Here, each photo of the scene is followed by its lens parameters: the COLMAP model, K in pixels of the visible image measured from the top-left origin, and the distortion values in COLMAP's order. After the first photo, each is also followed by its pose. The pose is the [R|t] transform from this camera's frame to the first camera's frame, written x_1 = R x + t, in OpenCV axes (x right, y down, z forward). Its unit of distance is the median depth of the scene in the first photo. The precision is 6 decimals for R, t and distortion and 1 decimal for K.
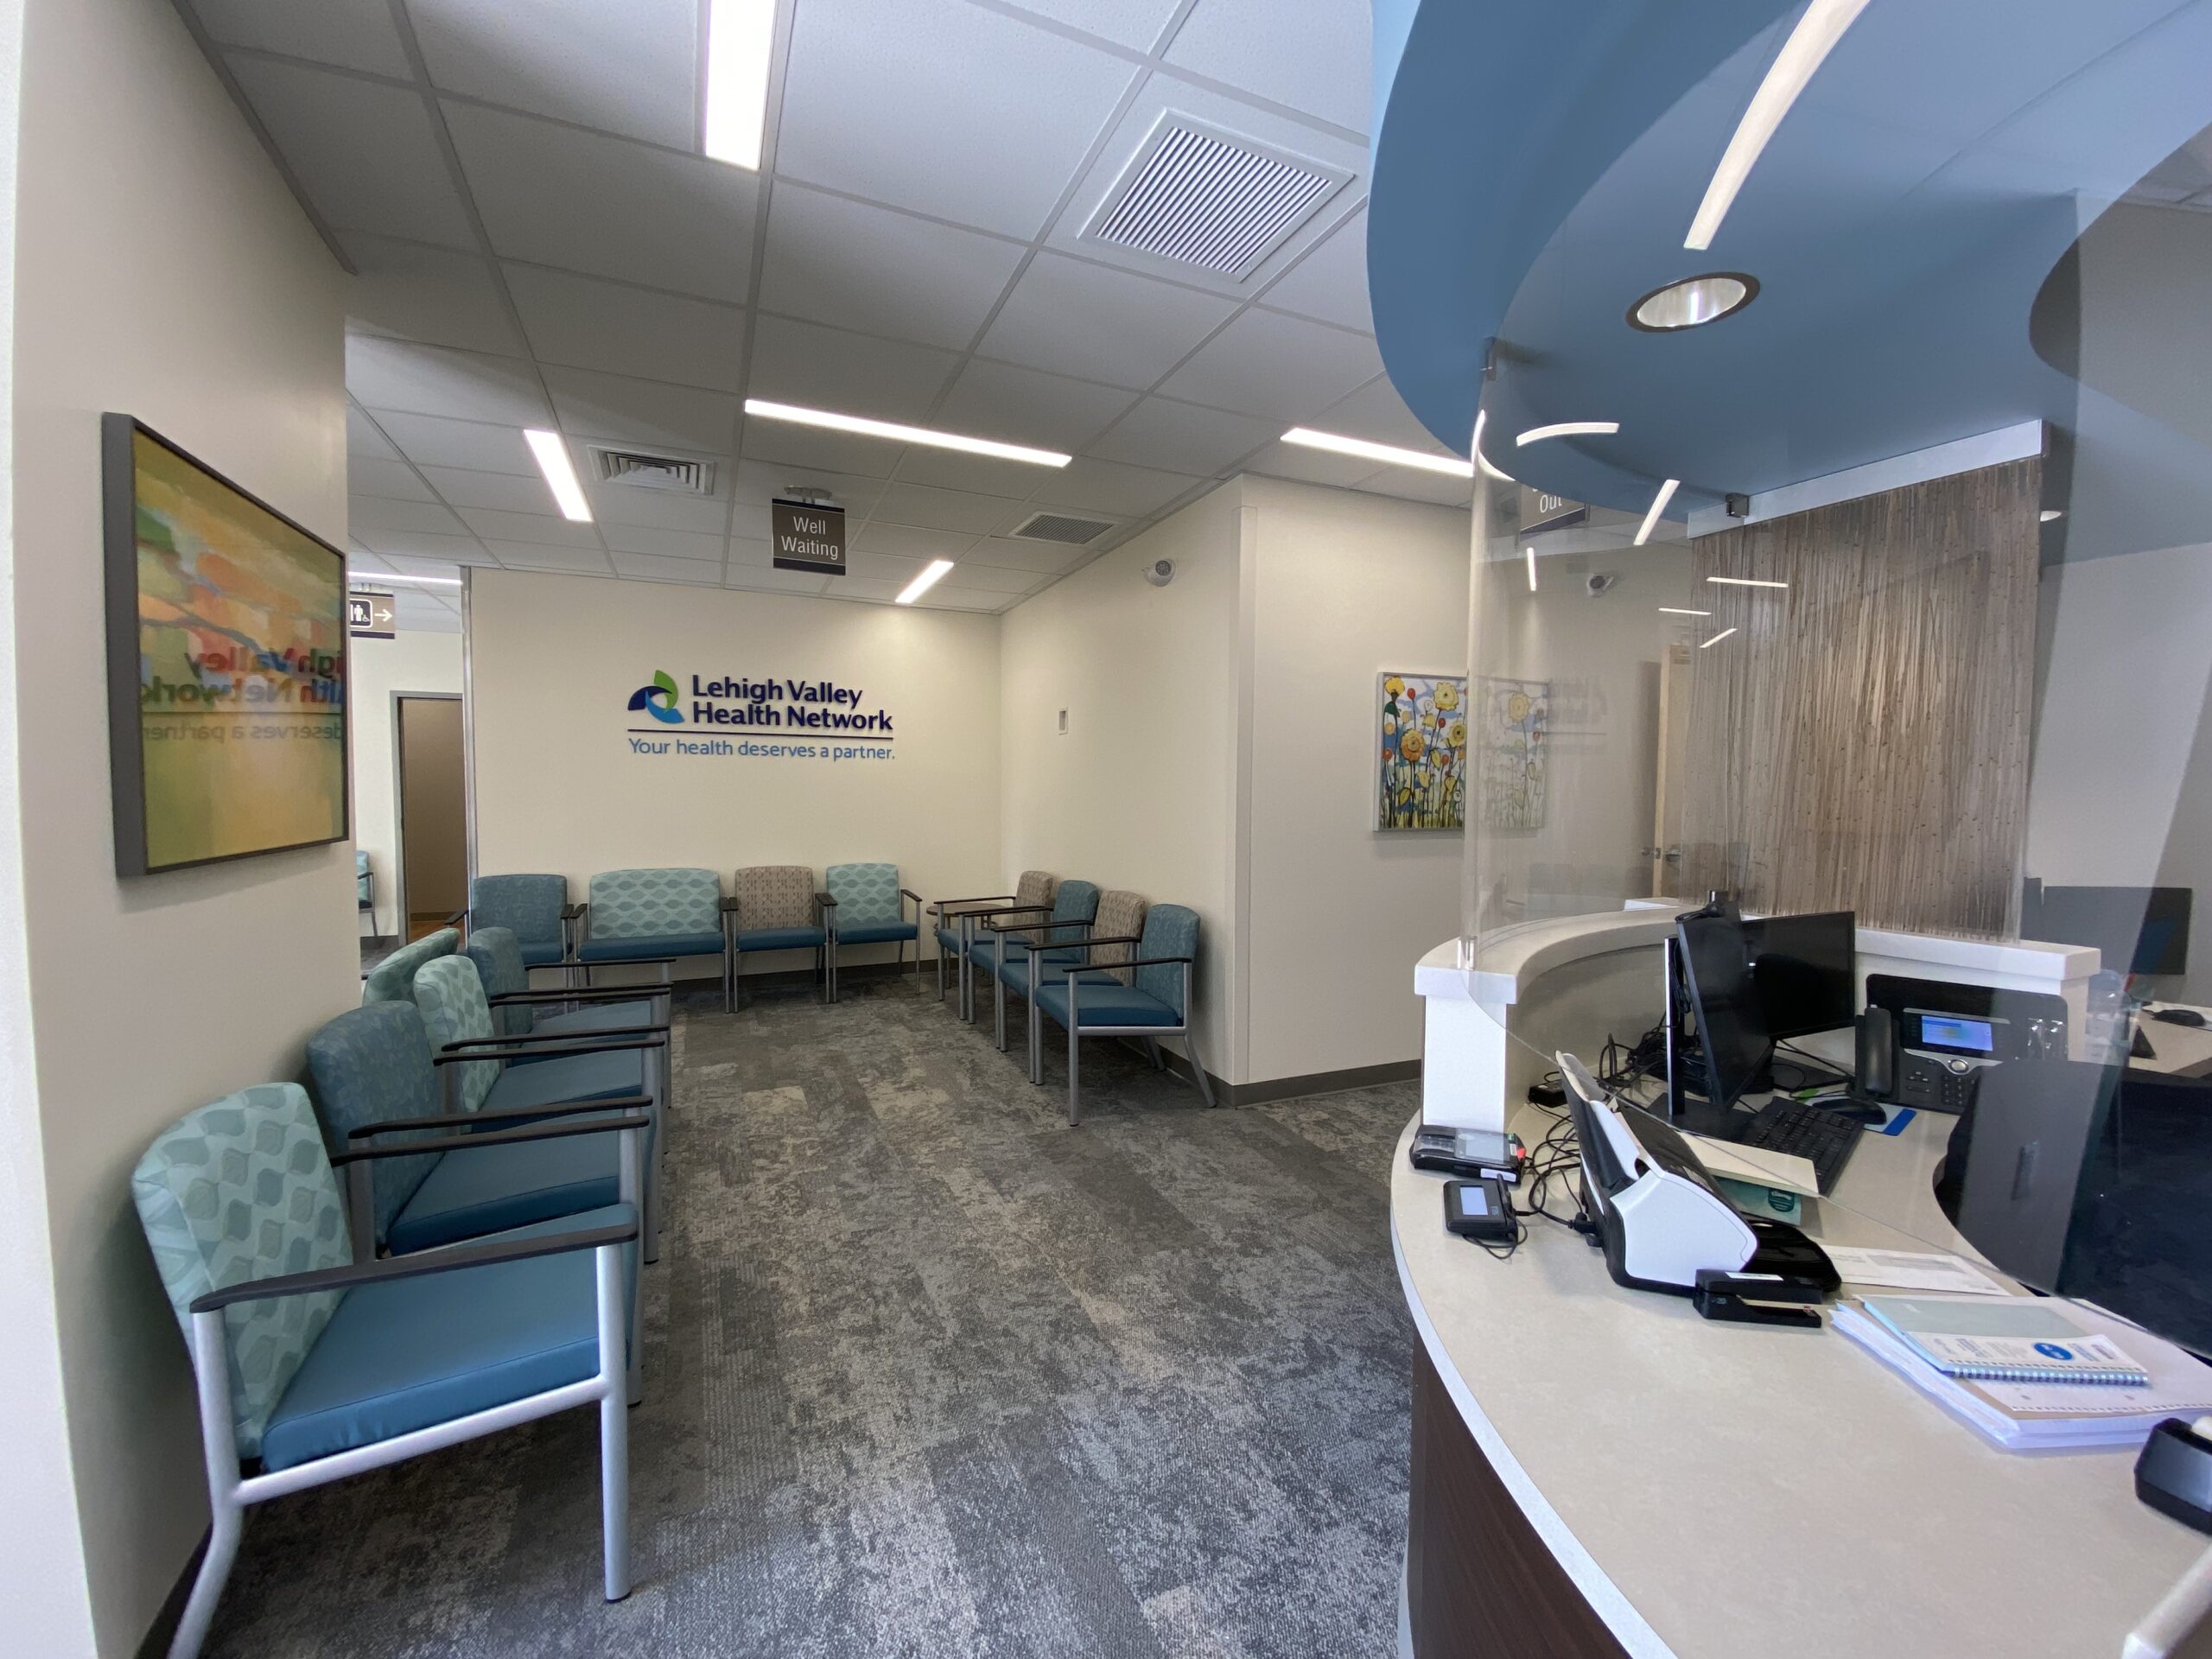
lens RADIAL K [[898.7, 0, 1096.5], [0, 898.7, 833.8], [0, 0, 1]] dist [-0.001144, -0.000167]
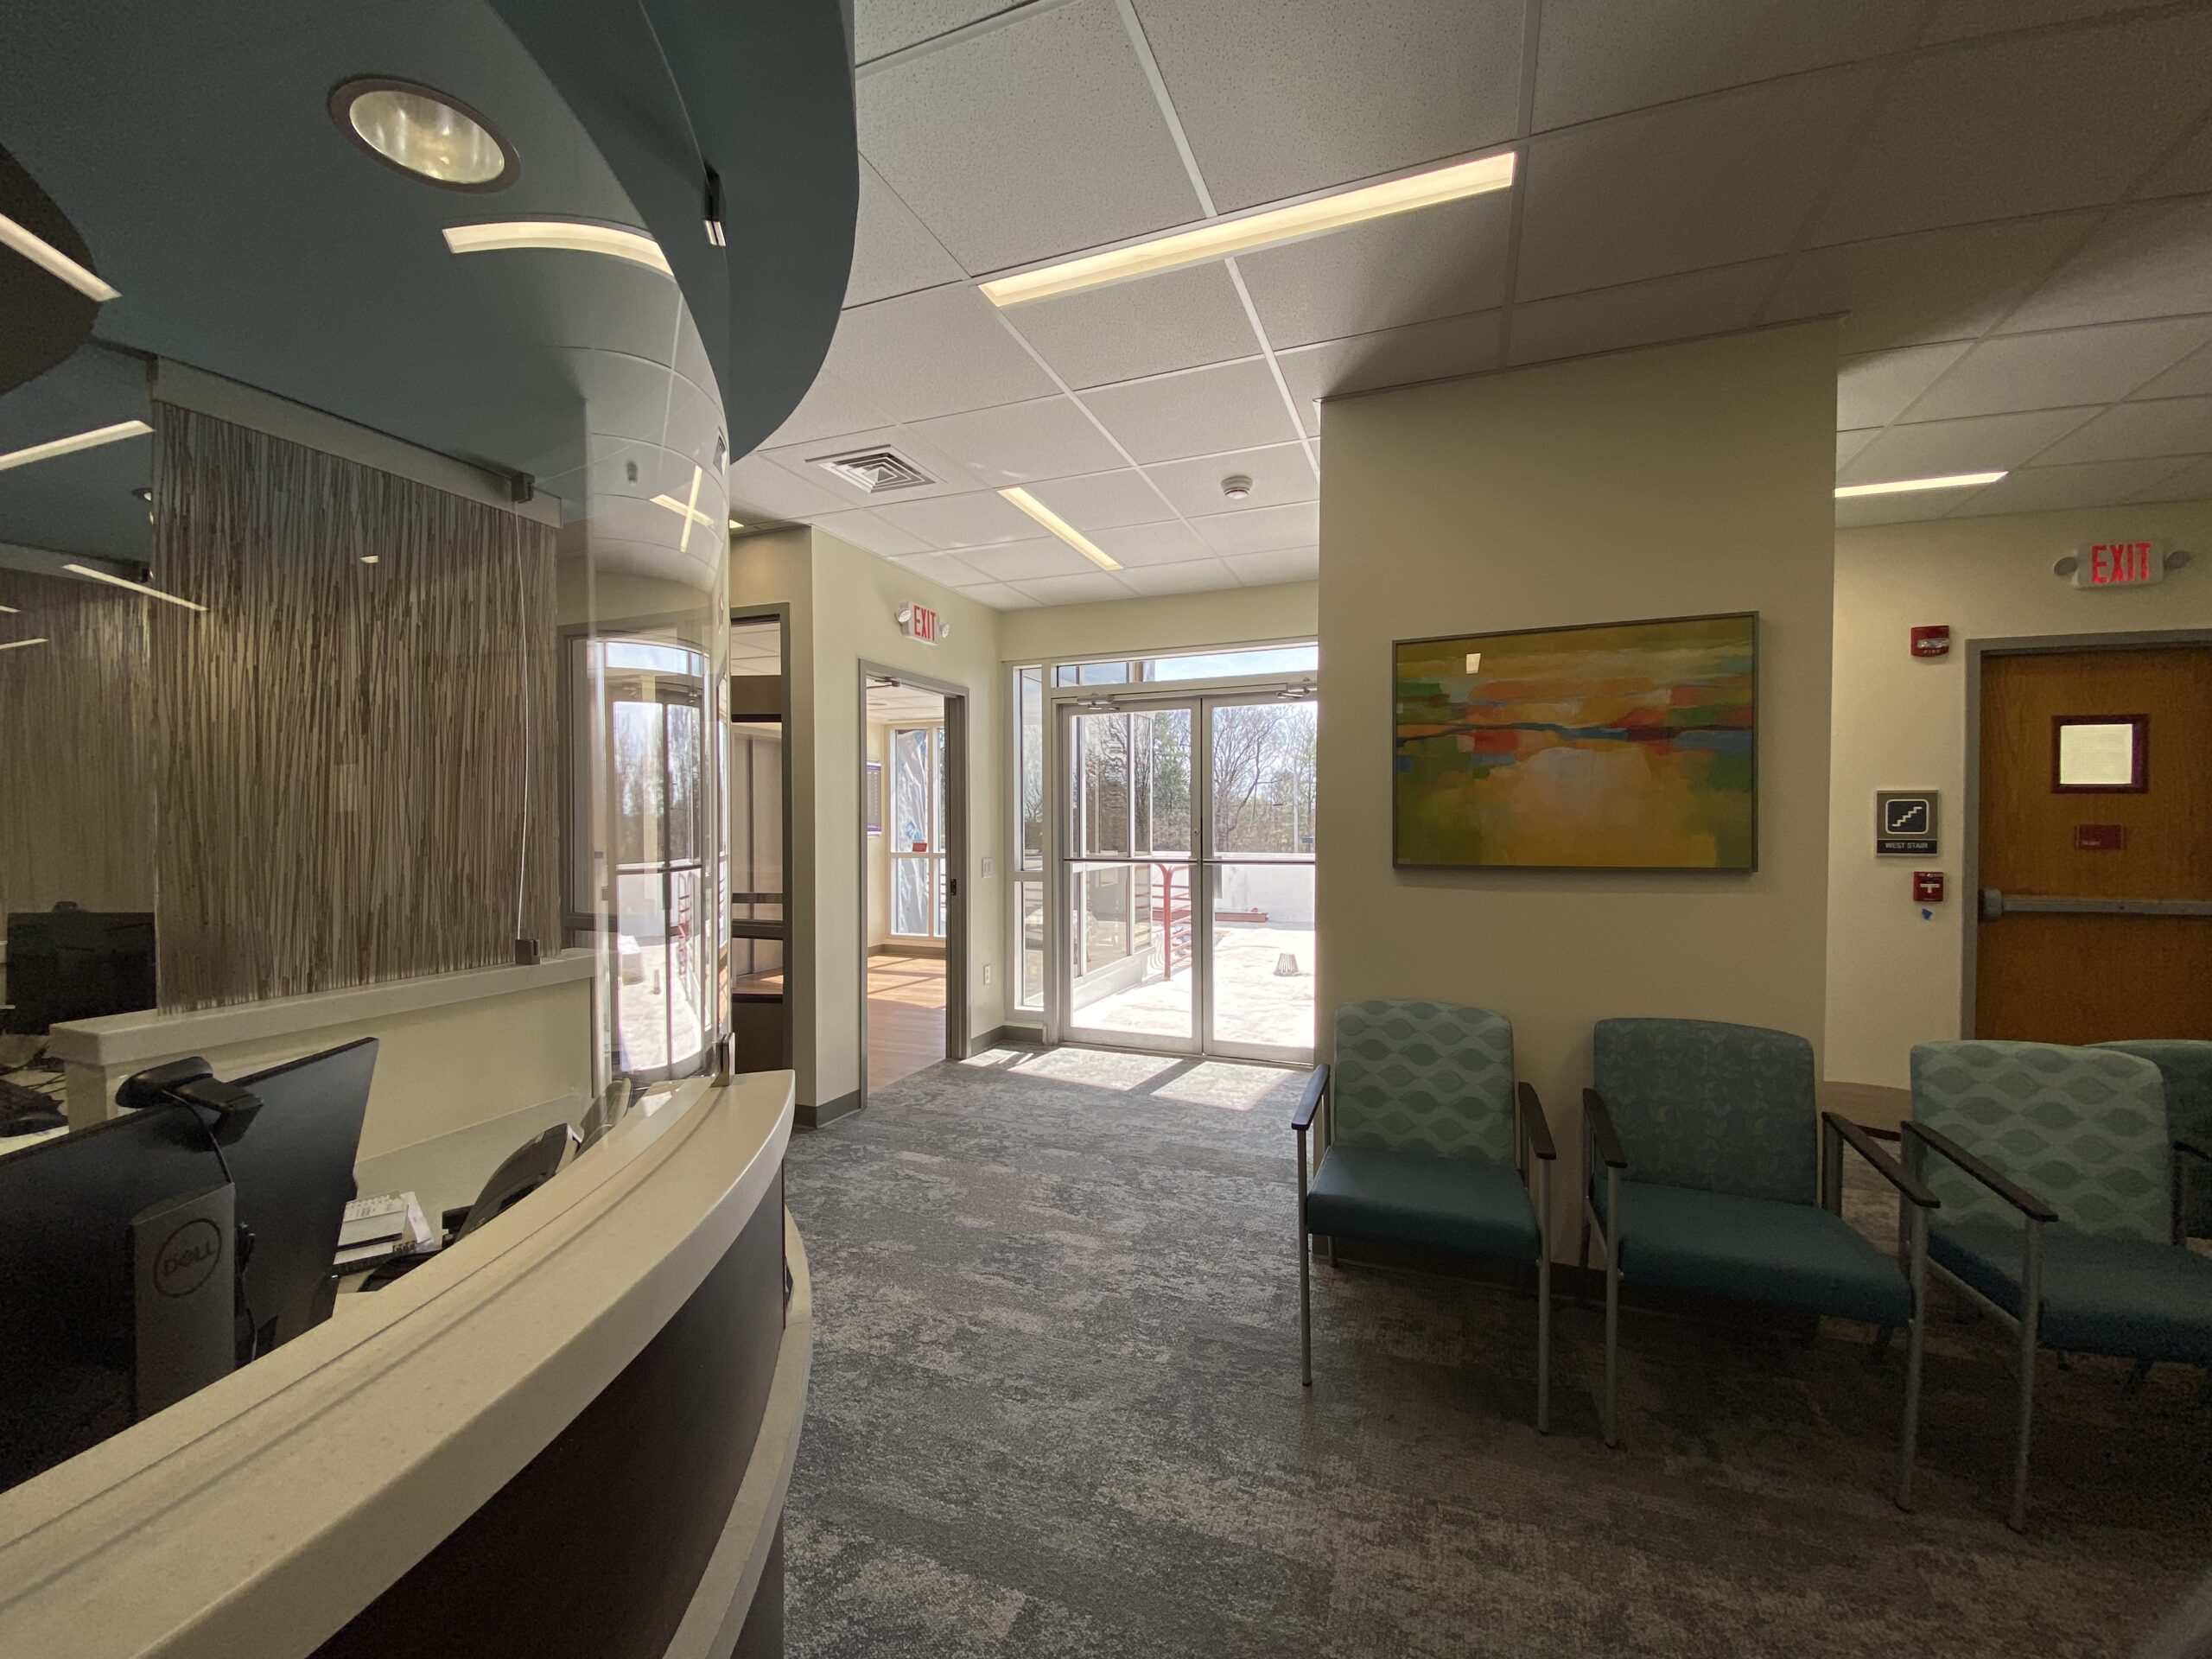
lens RADIAL K [[898.7, 0, 1101.2], [0, 898.7, 827.8], [0, 0, 1]] dist [-0.001144, -0.000167]
pose [[-0.712950, 0.000772, -0.701214, 0.674985], [-0.031000, 0.998987, 0.032620, -0.073749], [0.700529, 0.044994, -0.712204, 1.650274]]
